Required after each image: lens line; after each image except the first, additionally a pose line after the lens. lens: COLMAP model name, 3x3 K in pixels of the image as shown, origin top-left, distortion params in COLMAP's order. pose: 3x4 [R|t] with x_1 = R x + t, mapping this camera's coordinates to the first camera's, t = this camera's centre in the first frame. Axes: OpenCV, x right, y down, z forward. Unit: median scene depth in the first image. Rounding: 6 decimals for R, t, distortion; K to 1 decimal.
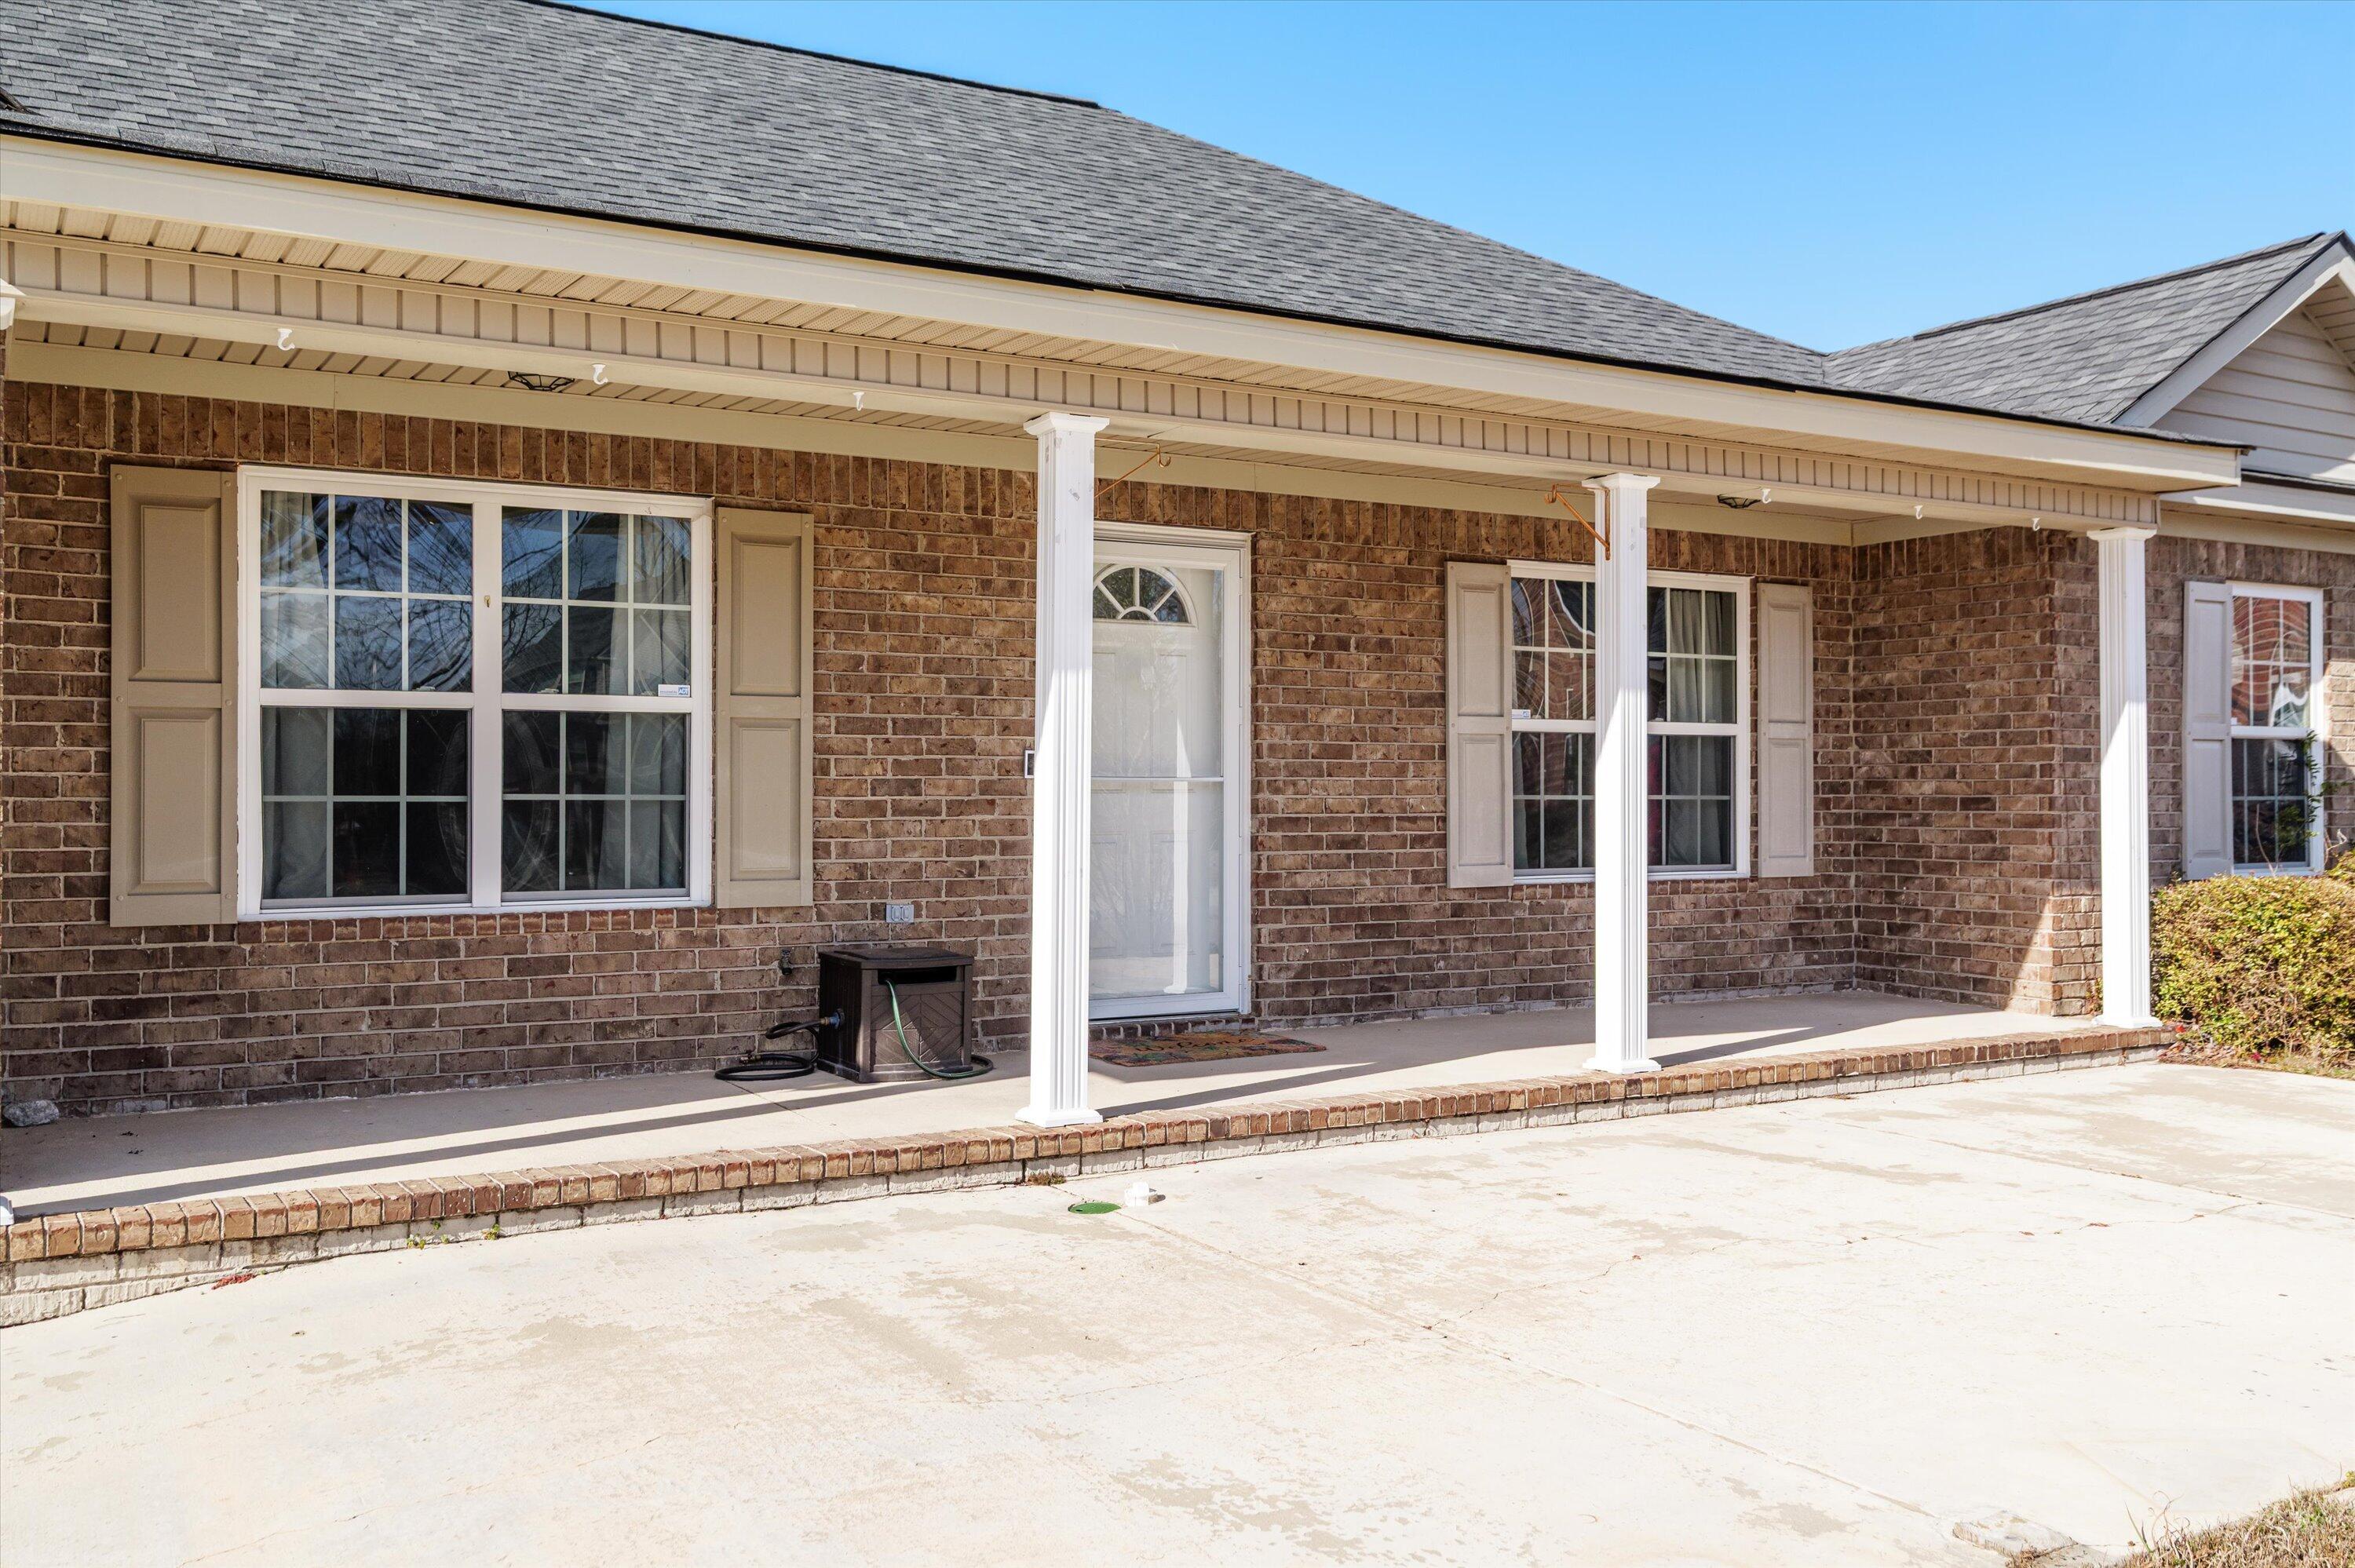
lens RADIAL K [[2181.9, 0, 1236.6], [0, 2181.9, 763.8], [0, 0, 1]] dist [0.010273, 0.010728]
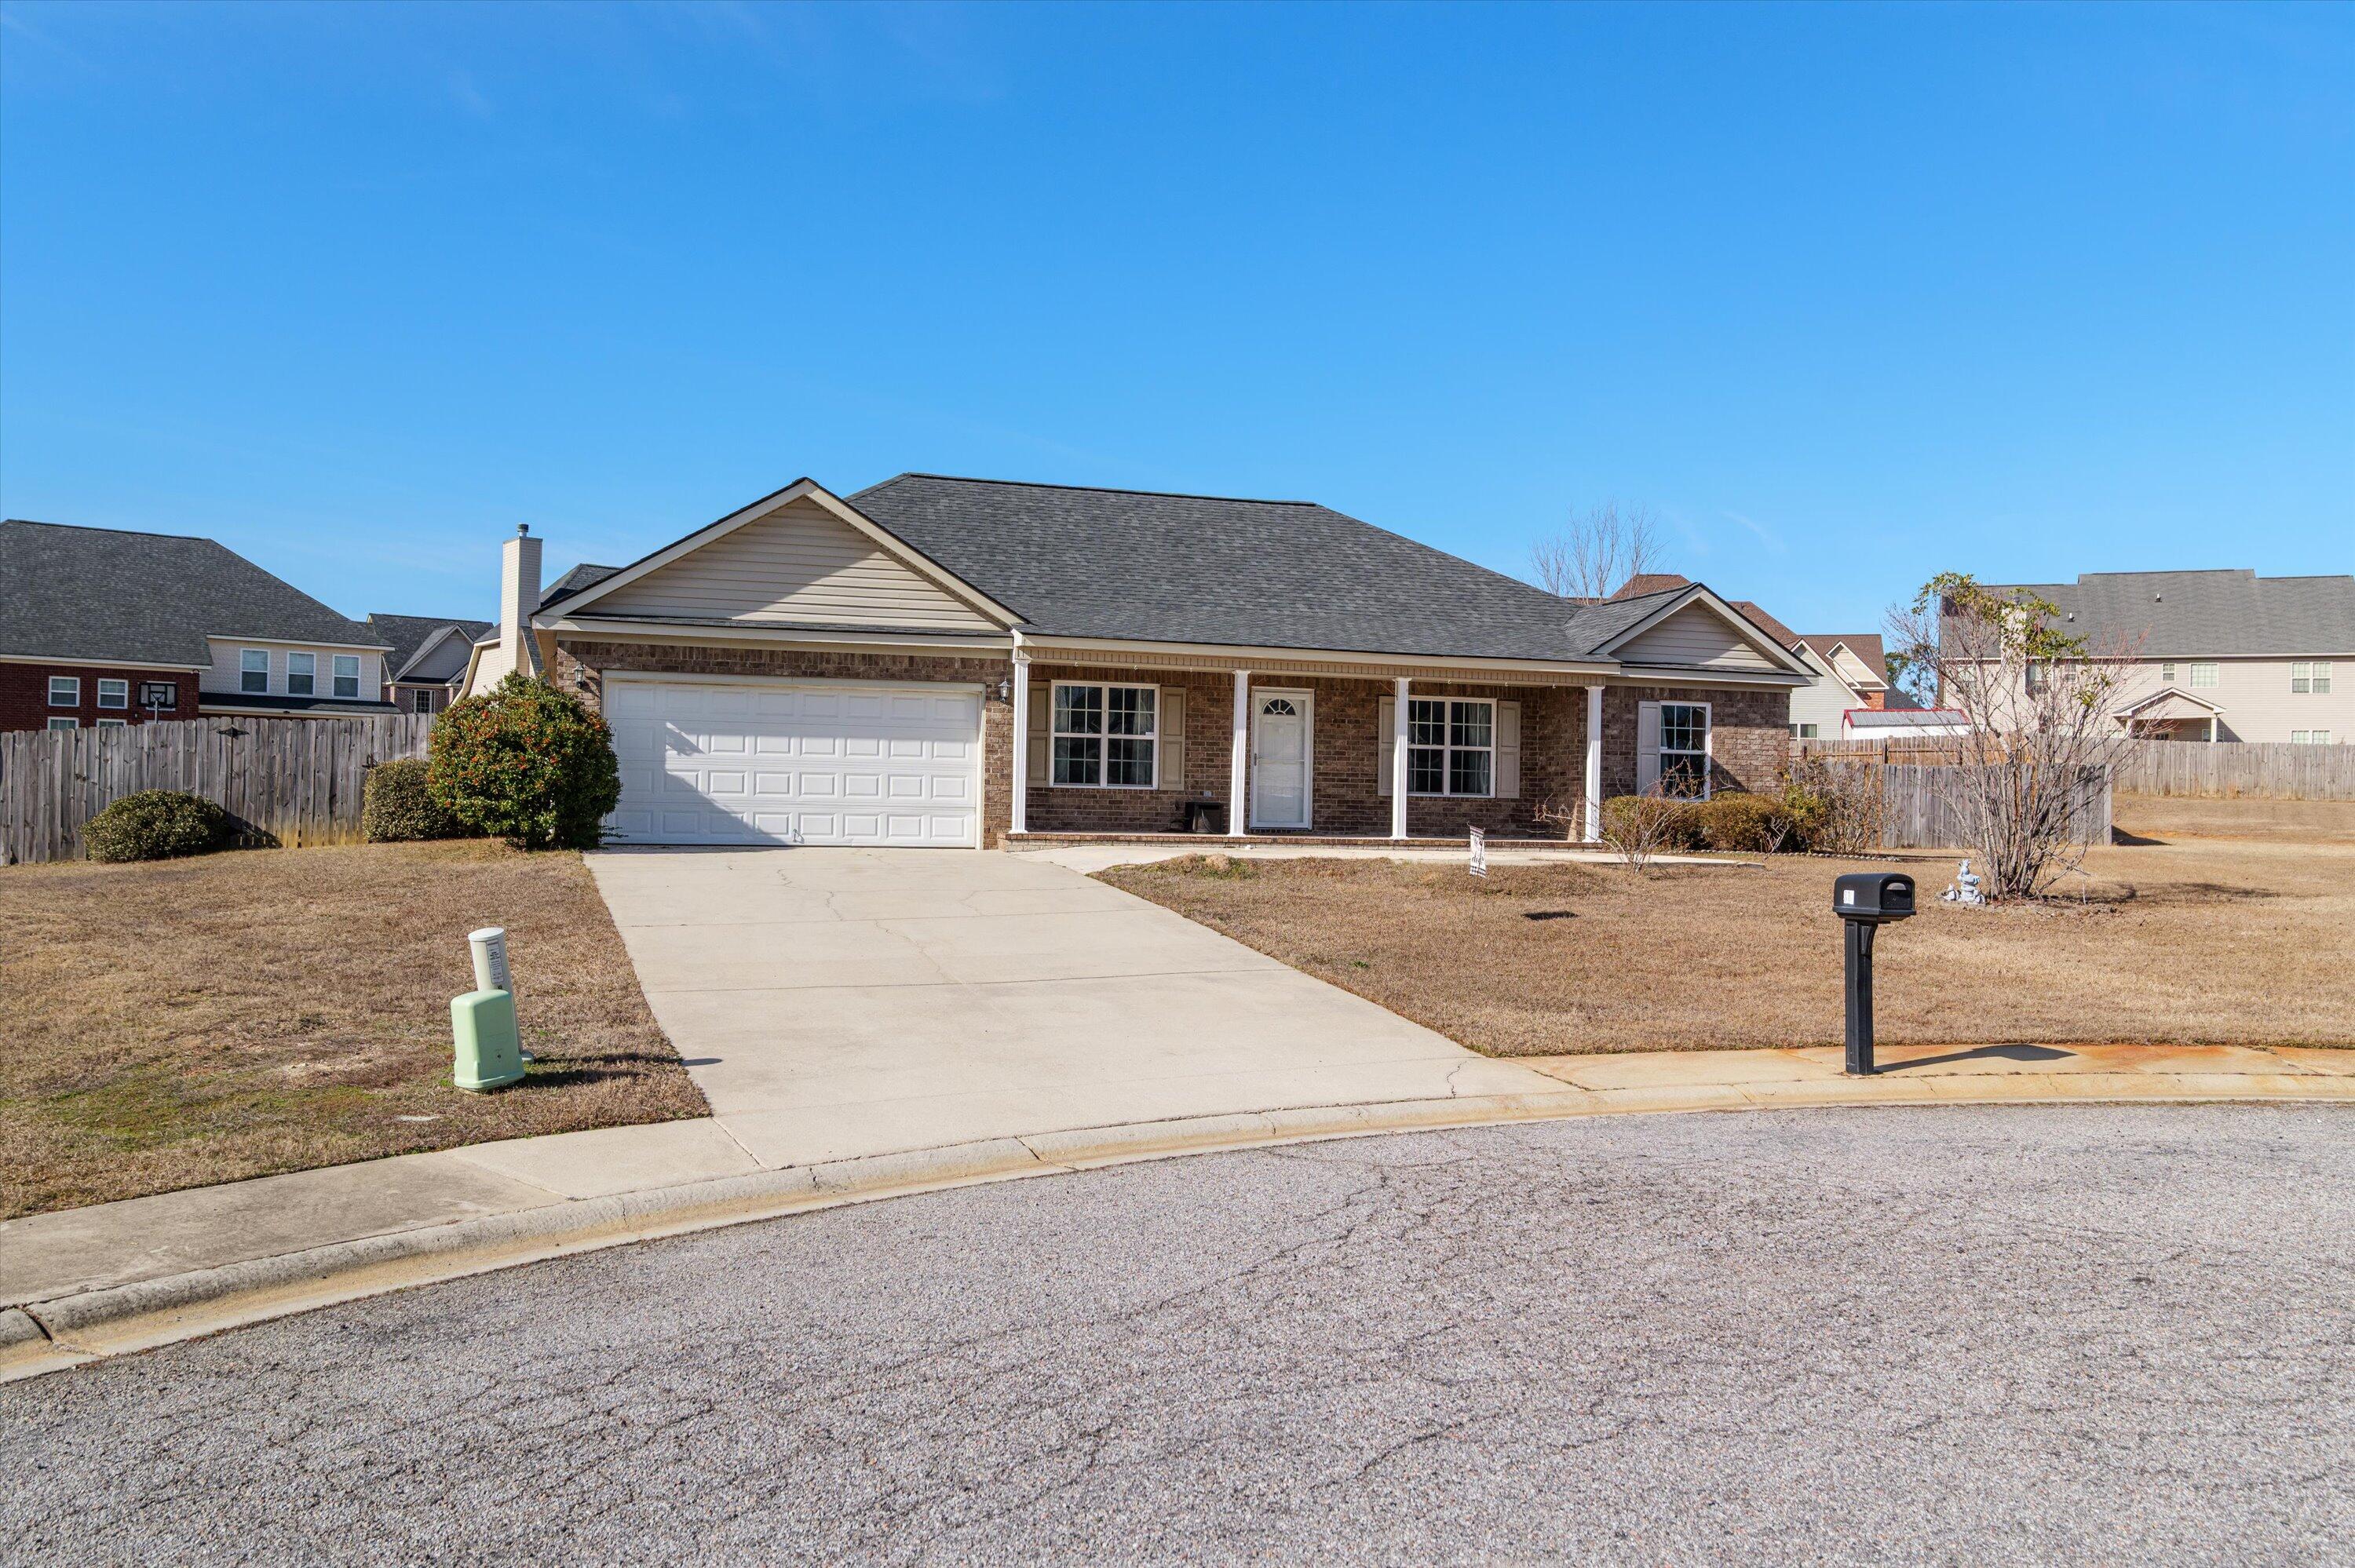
lens RADIAL K [[2048.9, 0, 1187.8], [0, 2048.9, 763.7], [0, 0, 1]] dist [0.010772, -0.001725]
pose [[0.972133, 0.014265, -0.233994, 0.634236], [-0.017184, 0.999798, -0.010441, 0.054190], [0.233798, 0.014171, 0.972182, -2.420929]]
